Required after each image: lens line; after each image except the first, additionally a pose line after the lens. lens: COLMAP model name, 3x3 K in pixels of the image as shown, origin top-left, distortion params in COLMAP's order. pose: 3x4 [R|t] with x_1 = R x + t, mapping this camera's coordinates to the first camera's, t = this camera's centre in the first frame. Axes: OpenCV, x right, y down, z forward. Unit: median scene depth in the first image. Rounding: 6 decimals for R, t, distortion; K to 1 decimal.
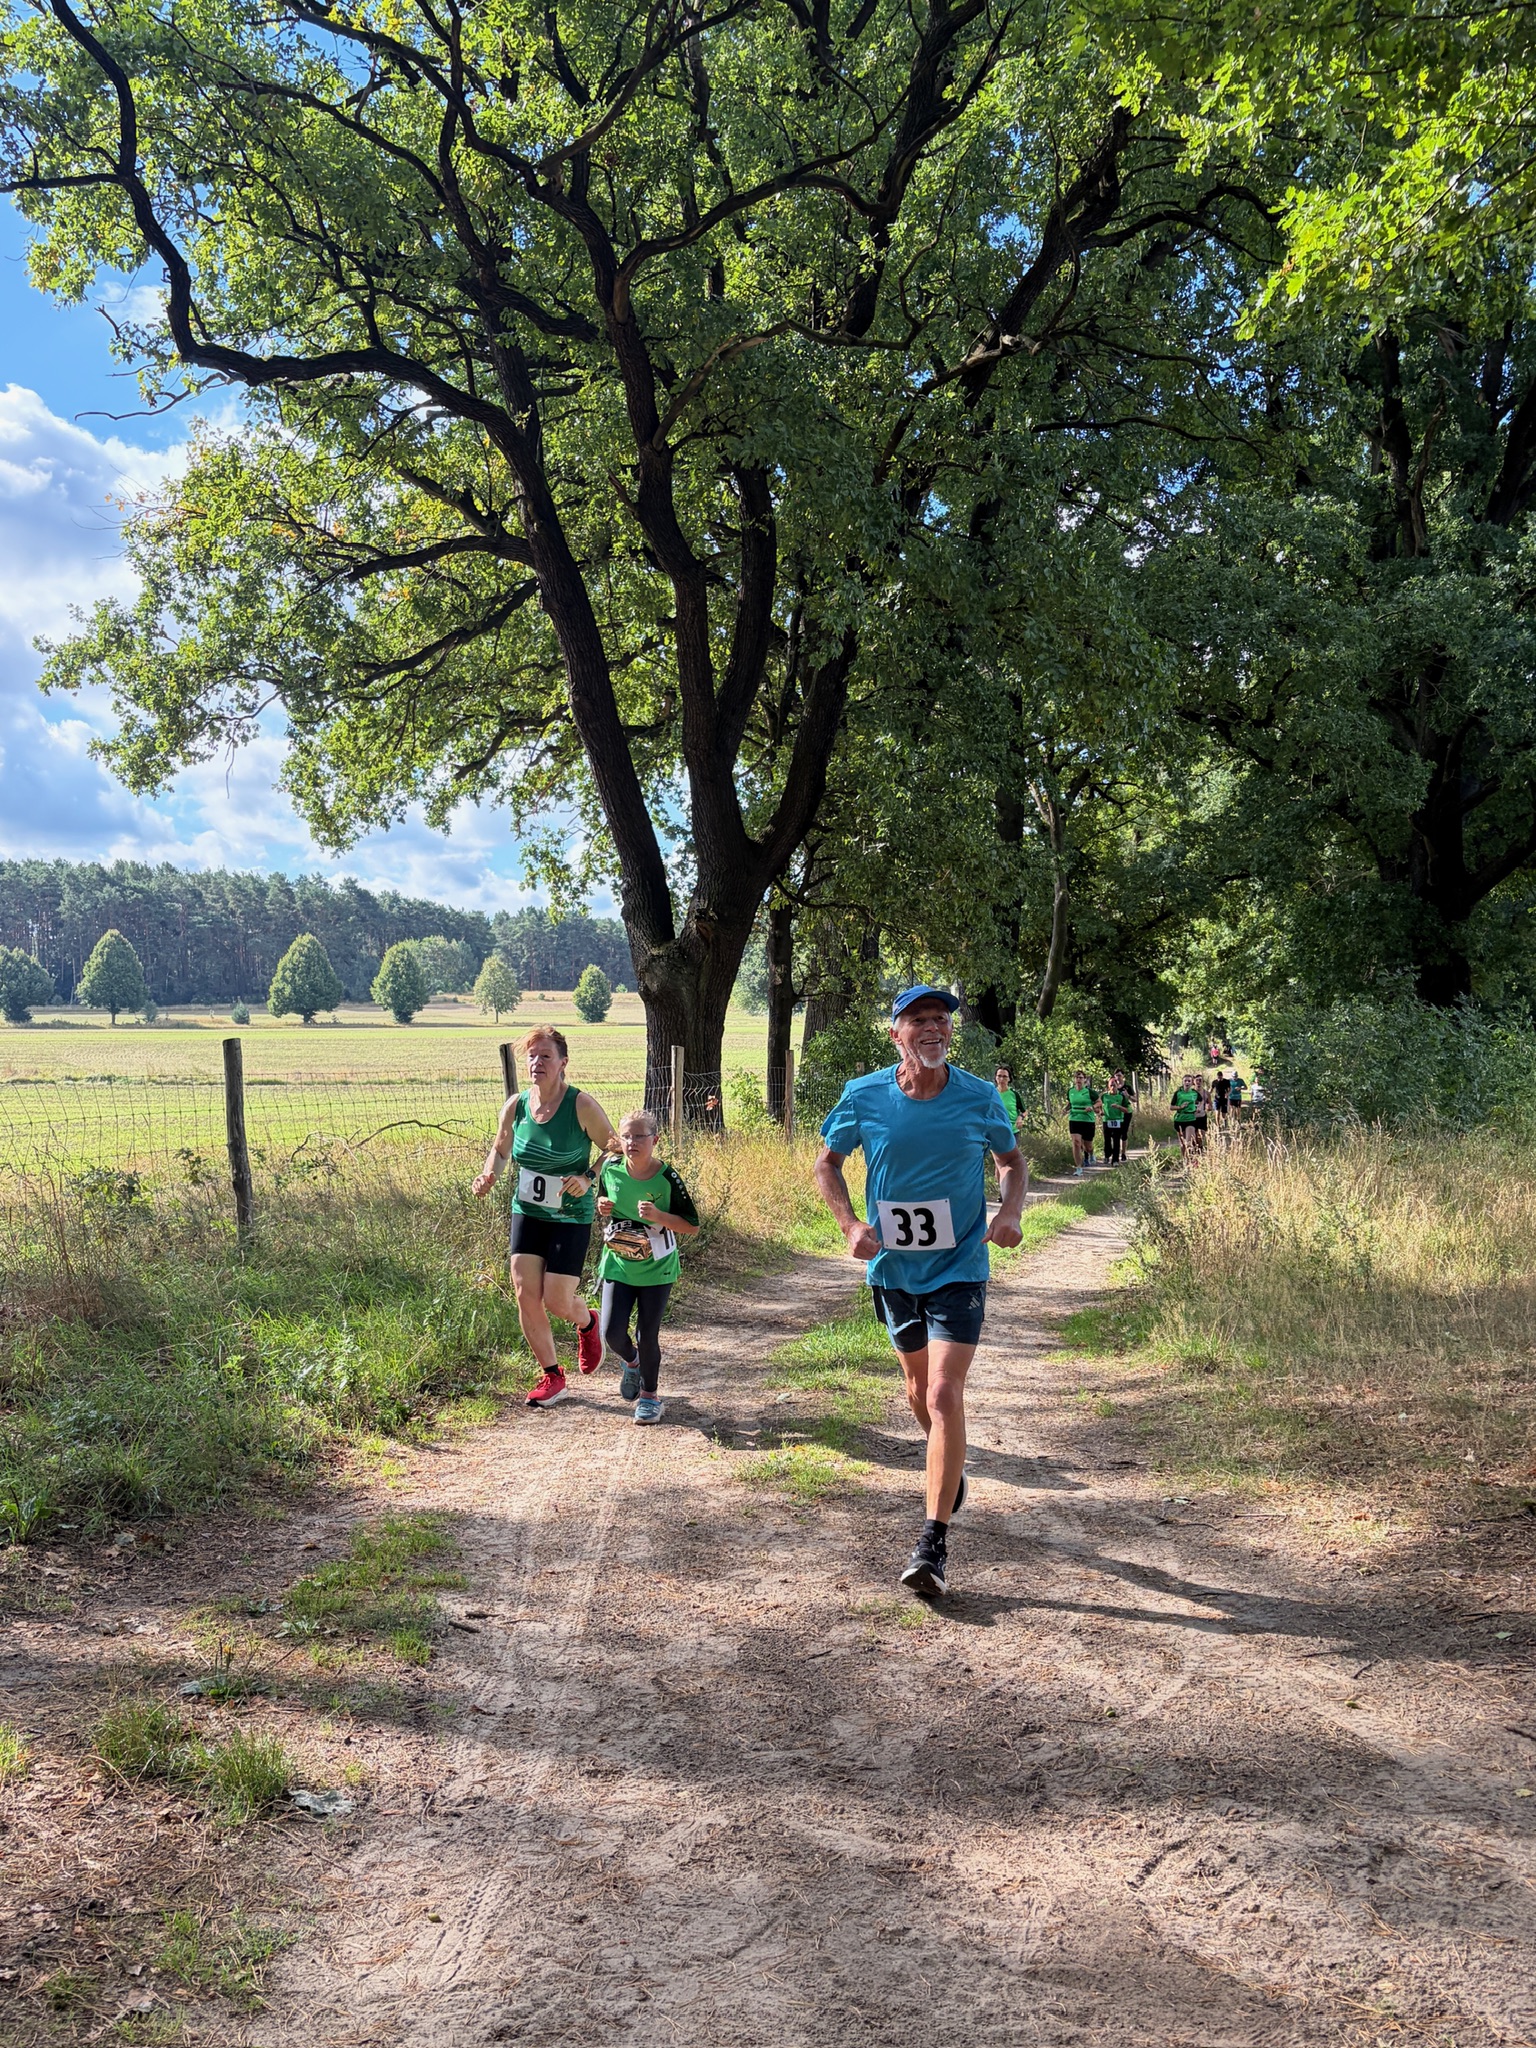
lens RADIAL K [[1909.7, 0, 772.0], [0, 1909.7, 1026.9], [0, 0, 1]] dist [0.053285, 0.000000]
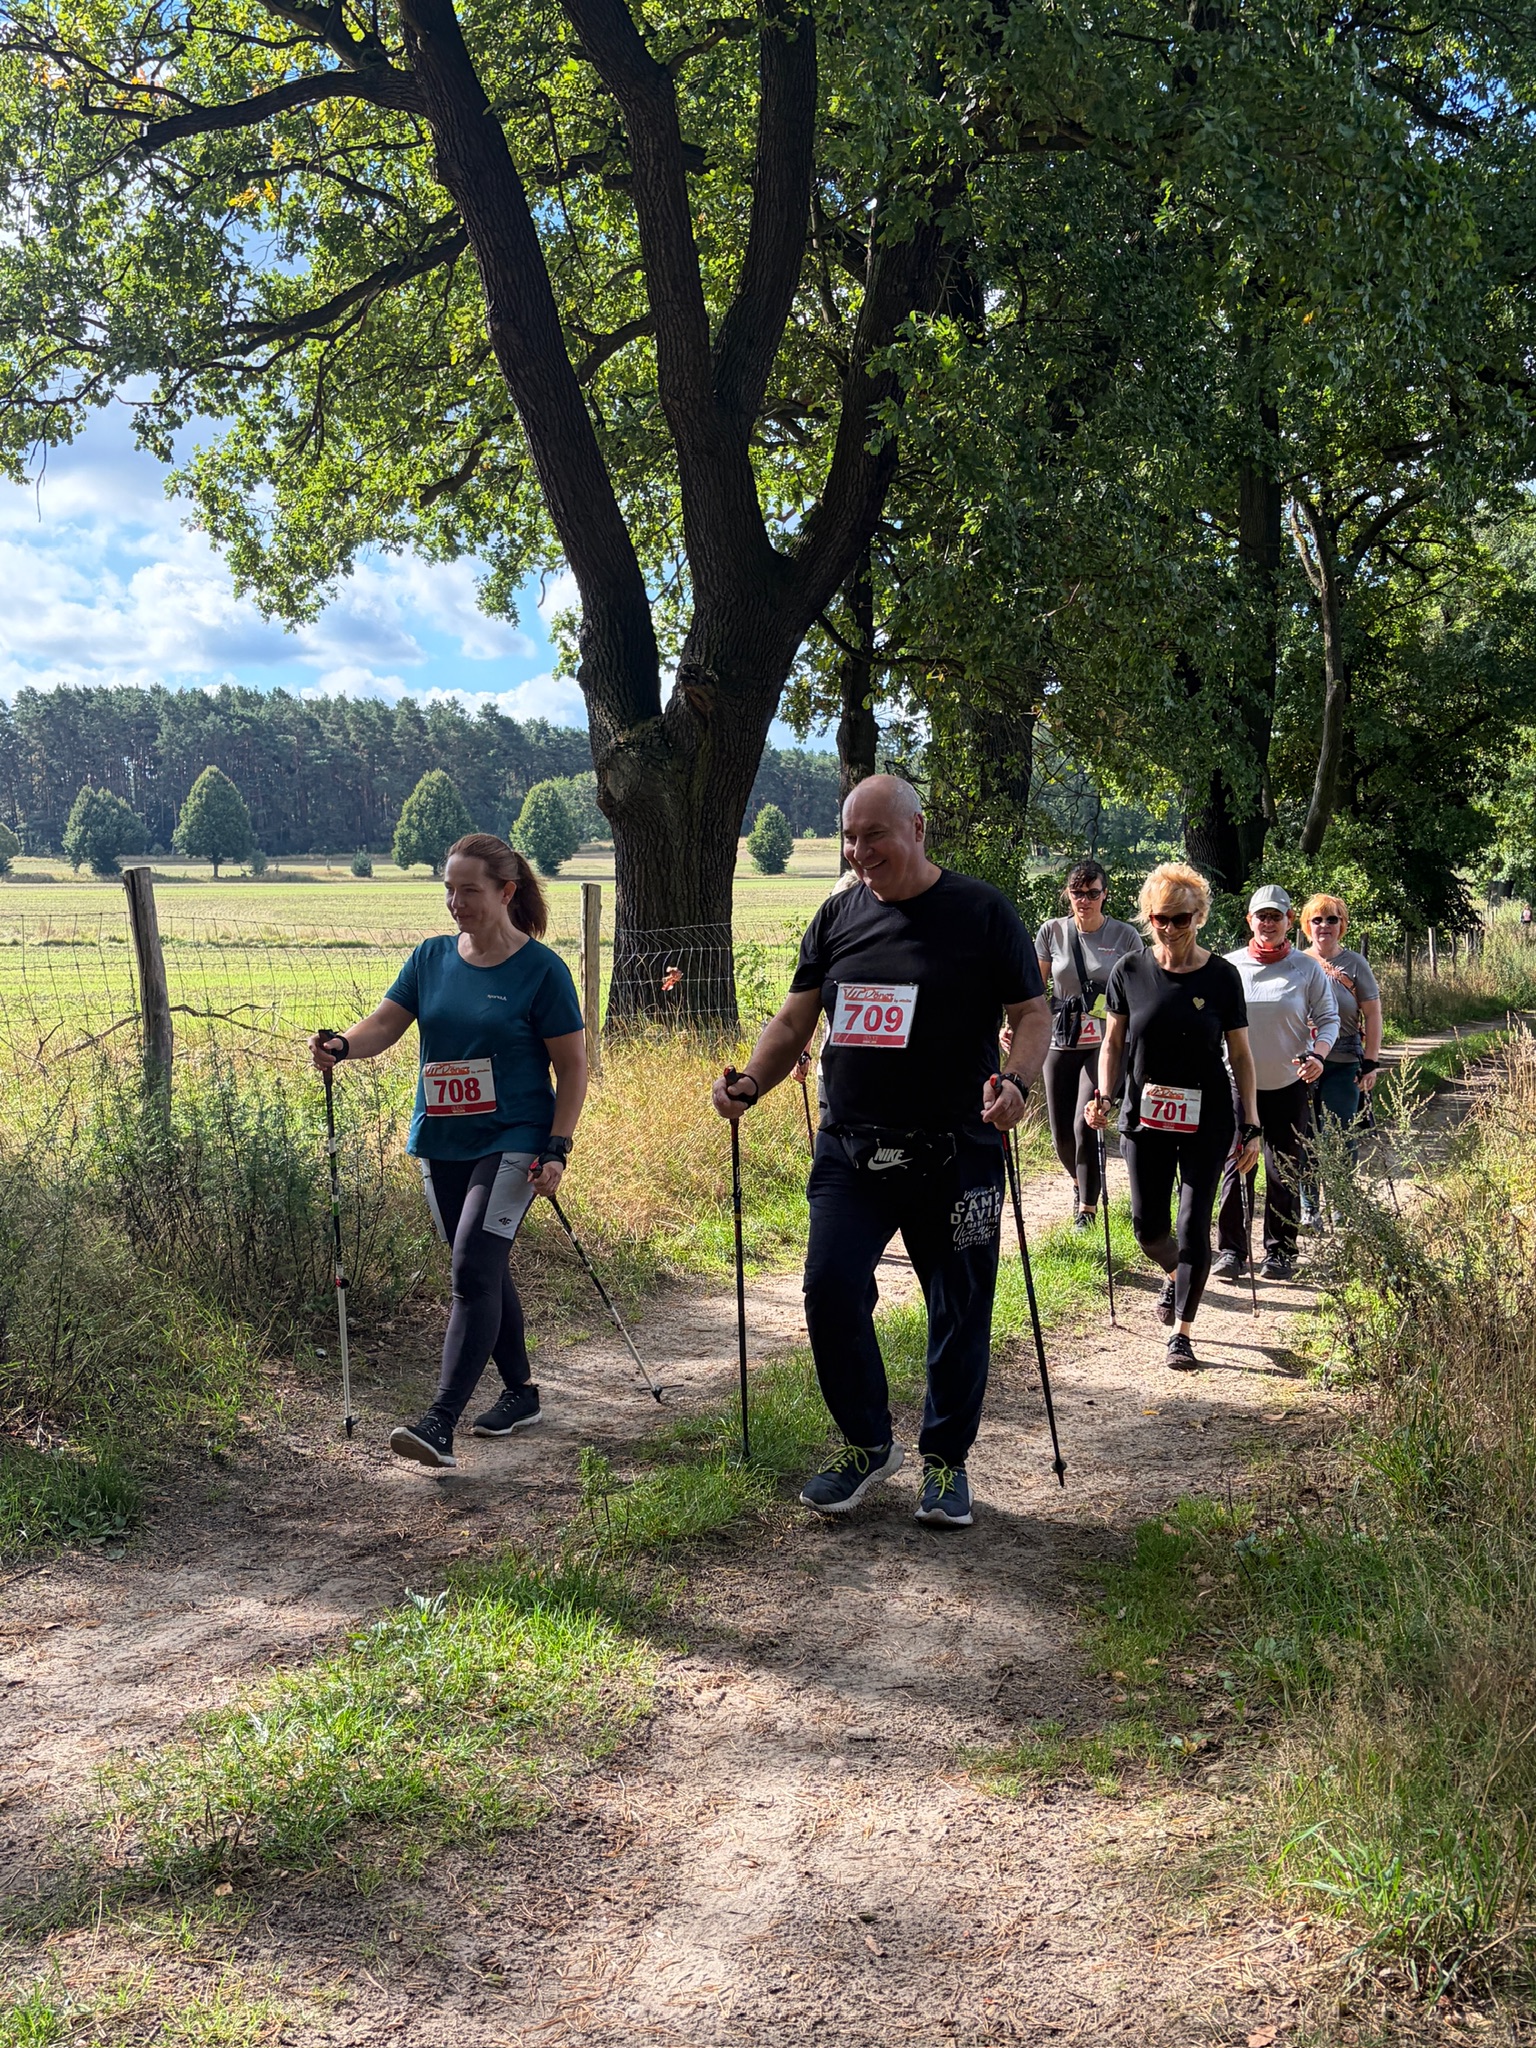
lens RADIAL K [[2253.8, 0, 771.9], [0, 2253.8, 1026.0], [0, 0, 1]] dist [0.054707, 0.000000]
pose [[0.994939, 0.001860, -0.100463, 0.057035], [0.004641, 0.997911, 0.064437, 0.007651], [0.100373, -0.064577, 0.992852, 0.239161]]
